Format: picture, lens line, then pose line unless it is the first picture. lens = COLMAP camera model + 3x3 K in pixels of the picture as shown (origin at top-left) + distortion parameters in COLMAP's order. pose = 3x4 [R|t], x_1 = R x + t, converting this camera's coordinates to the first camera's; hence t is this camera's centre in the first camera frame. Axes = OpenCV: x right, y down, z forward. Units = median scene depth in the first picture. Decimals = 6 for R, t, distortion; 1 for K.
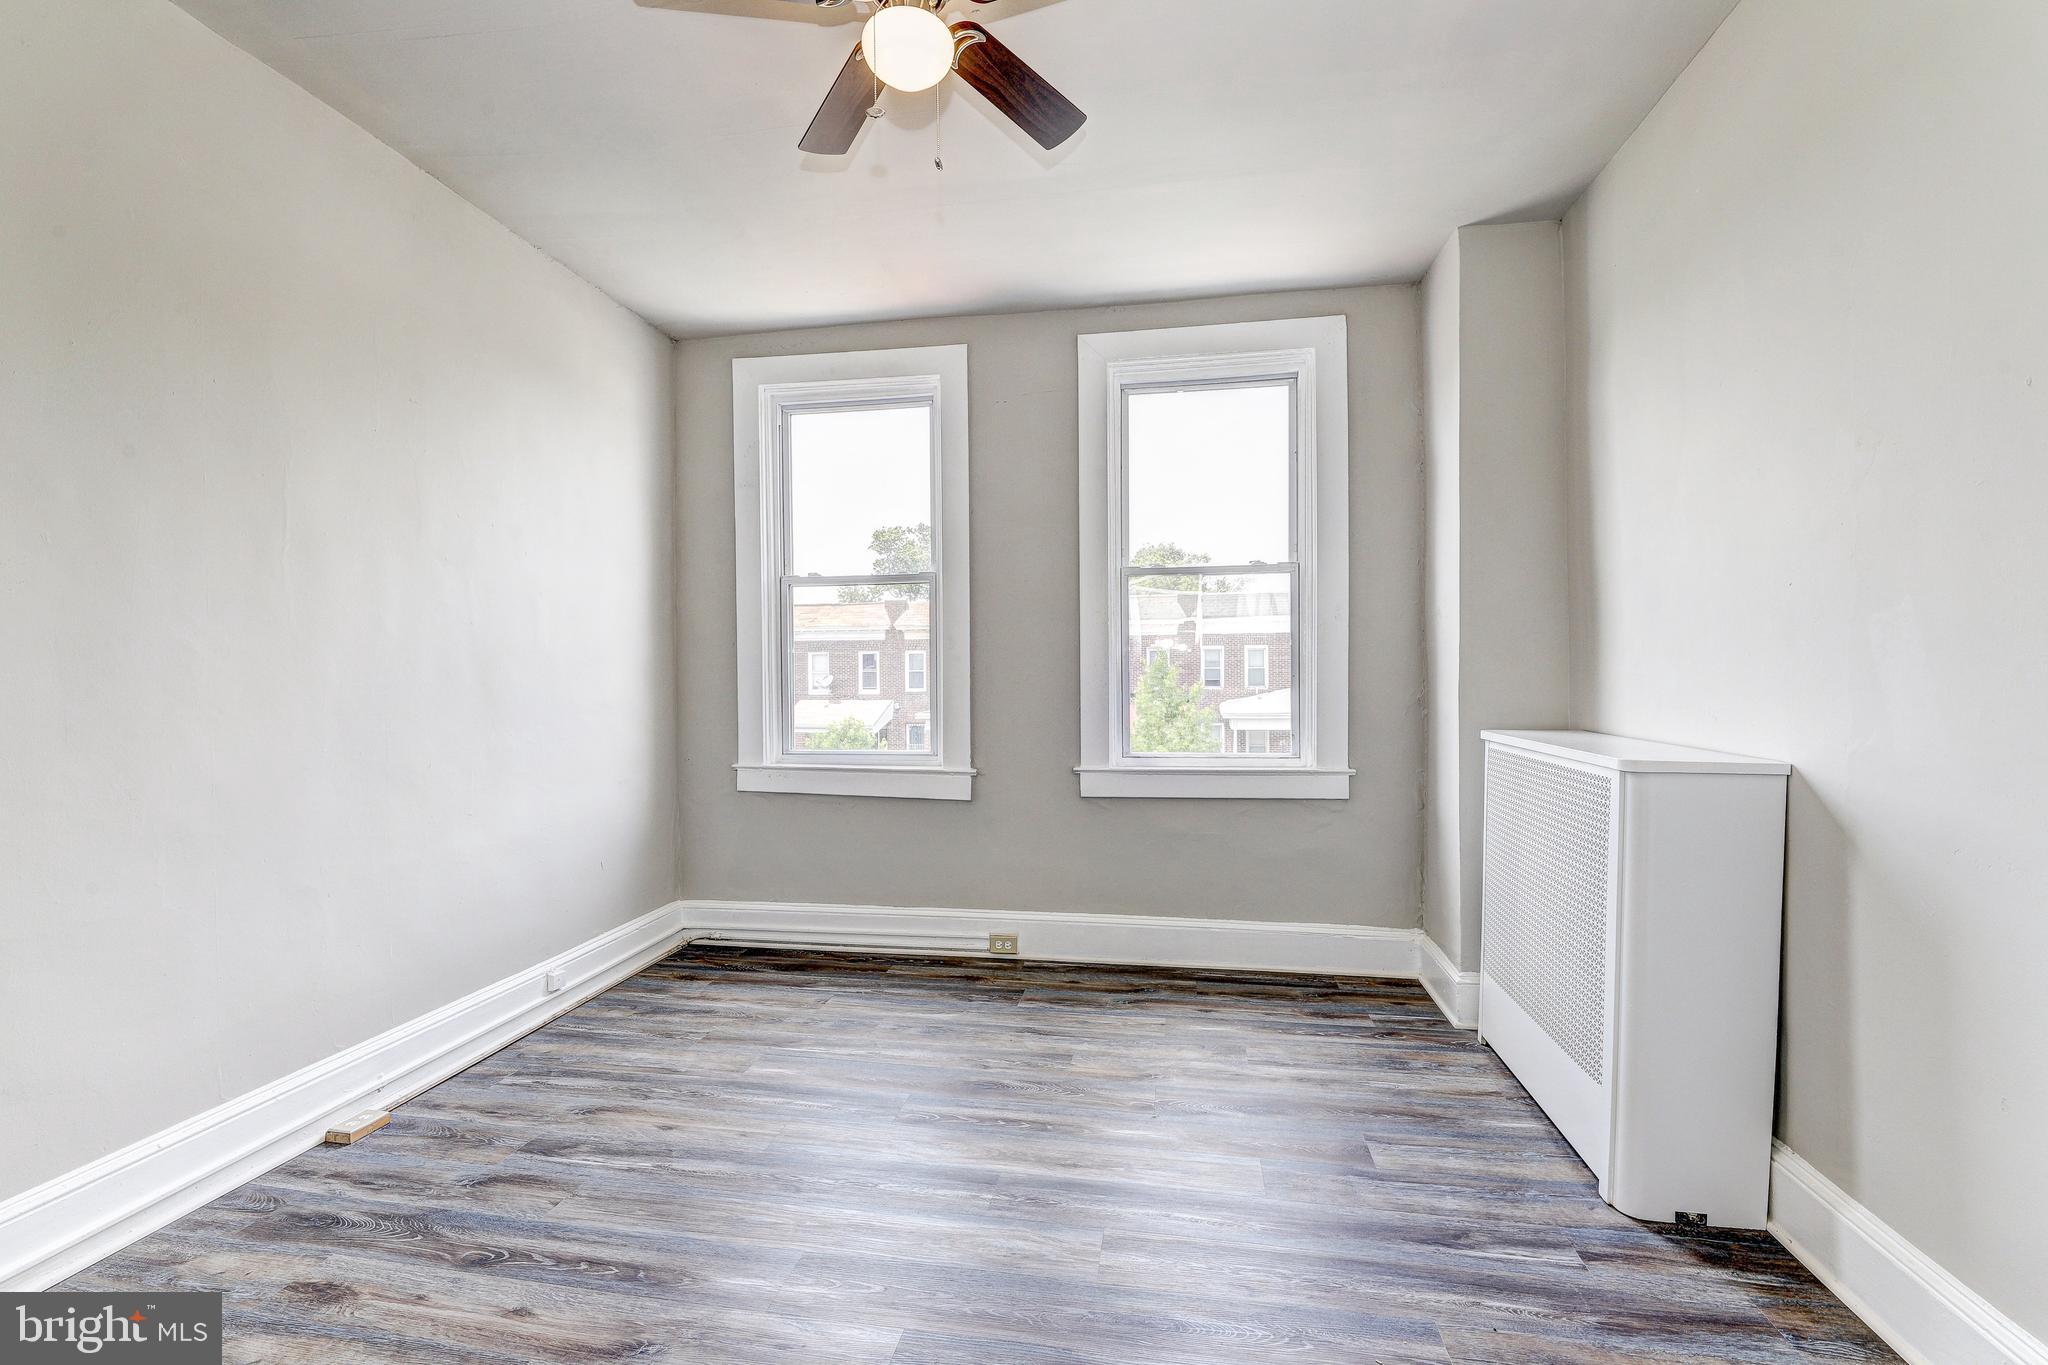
lens RADIAL K [[896.4, 0, 1020.0], [0, 896.4, 682.8], [0, 0, 1]] dist [0.000512, -0.001508]
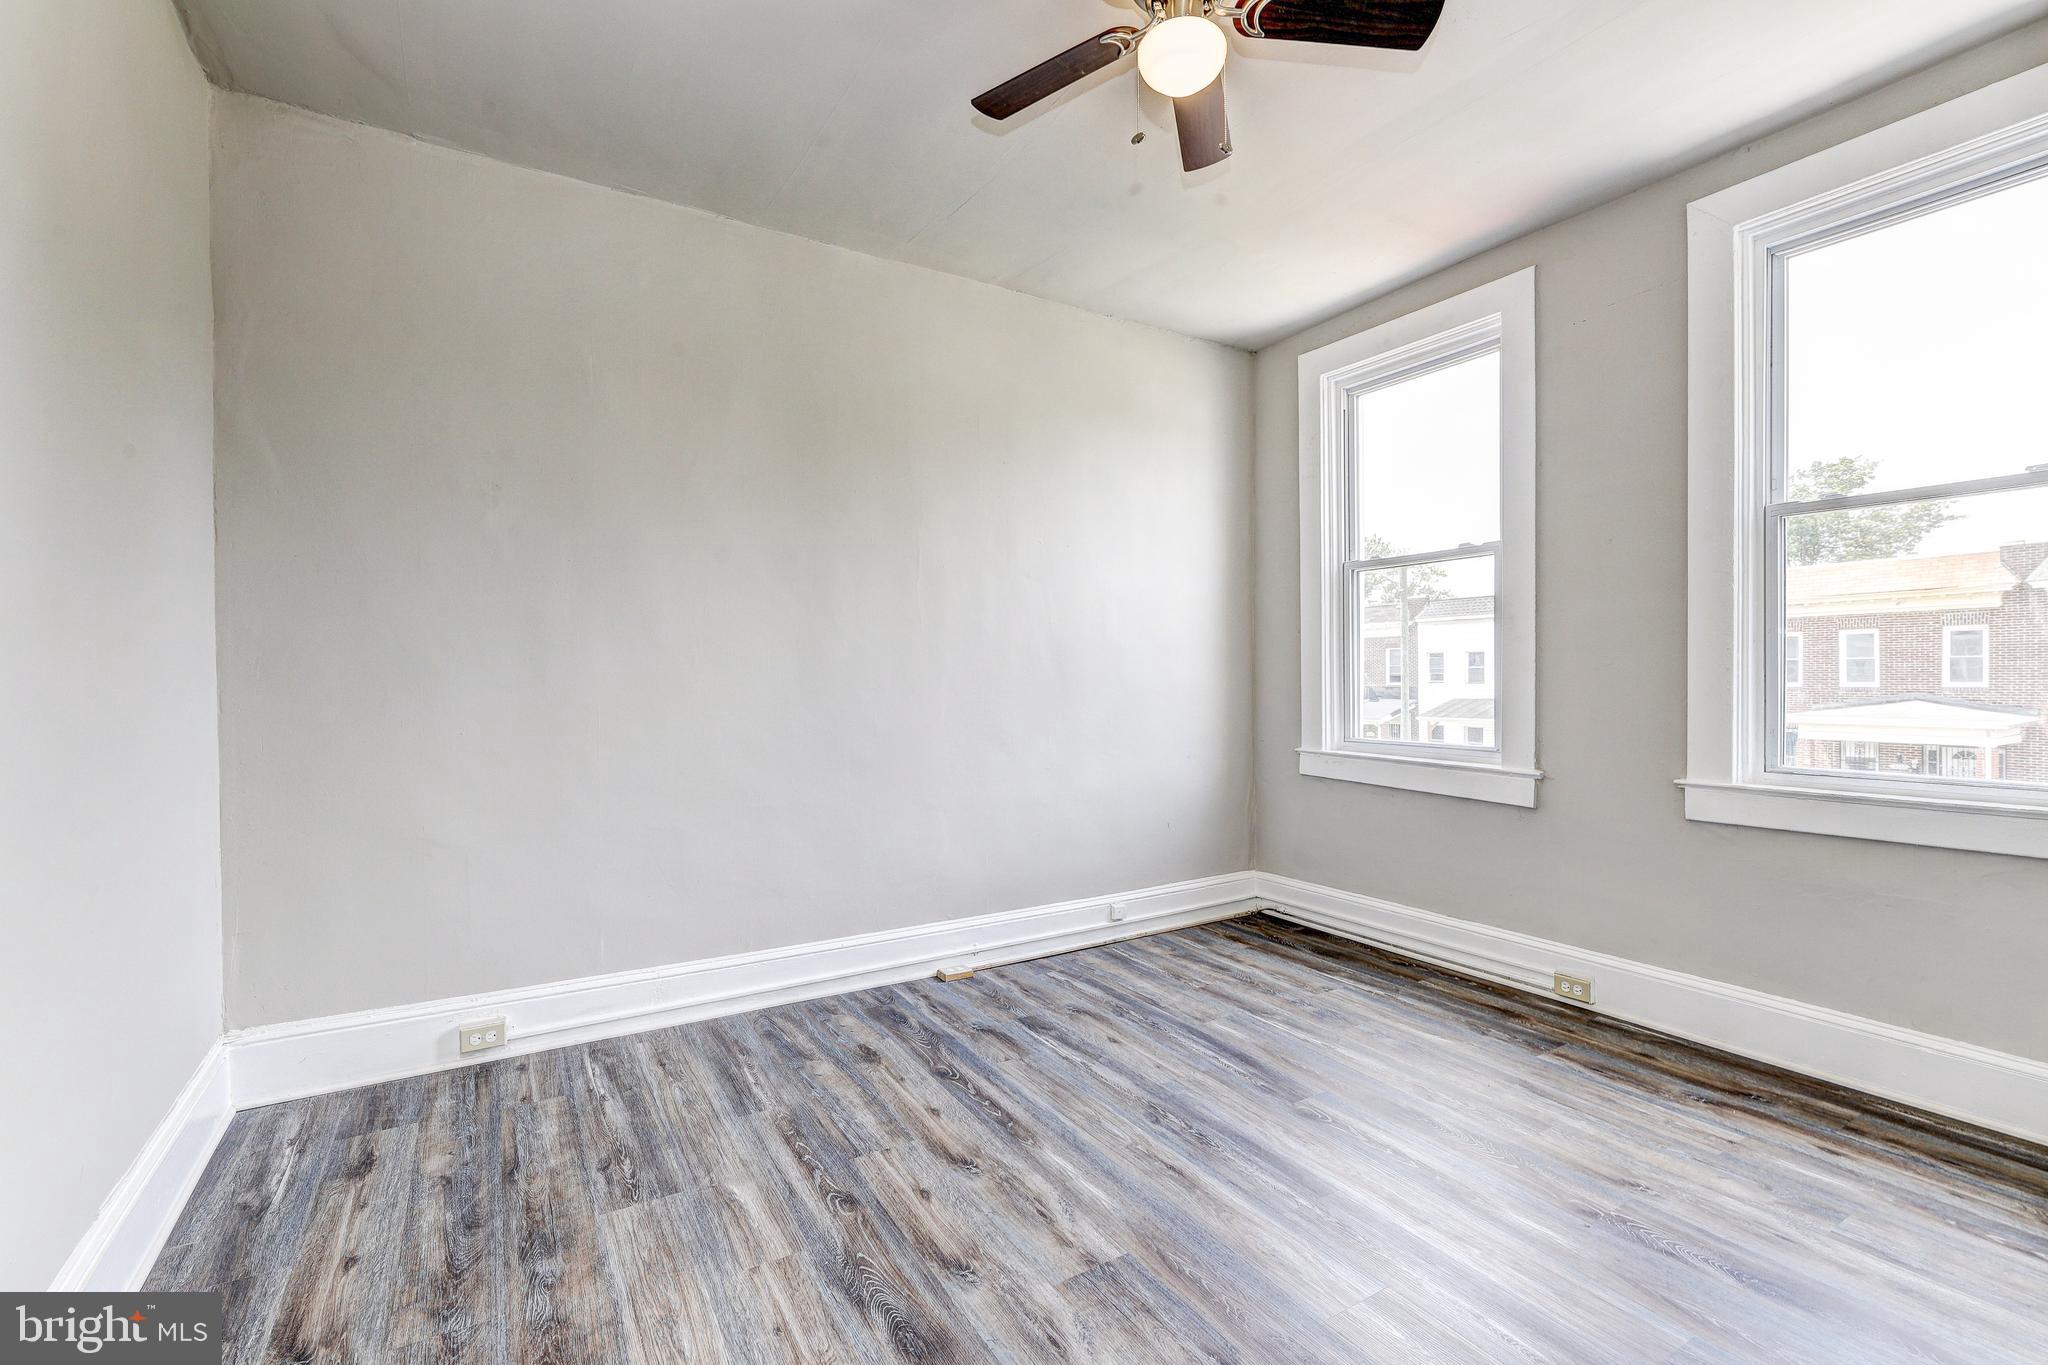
lens RADIAL K [[896.4, 0, 1020.0], [0, 896.4, 682.8], [0, 0, 1]] dist [0.000512, -0.001508]
pose [[0.654781, 0.009329, -0.755761, 0.304713], [-0.004037, 0.999953, 0.008847, 0.009339], [0.755808, -0.002742, 0.654788, 0.095537]]
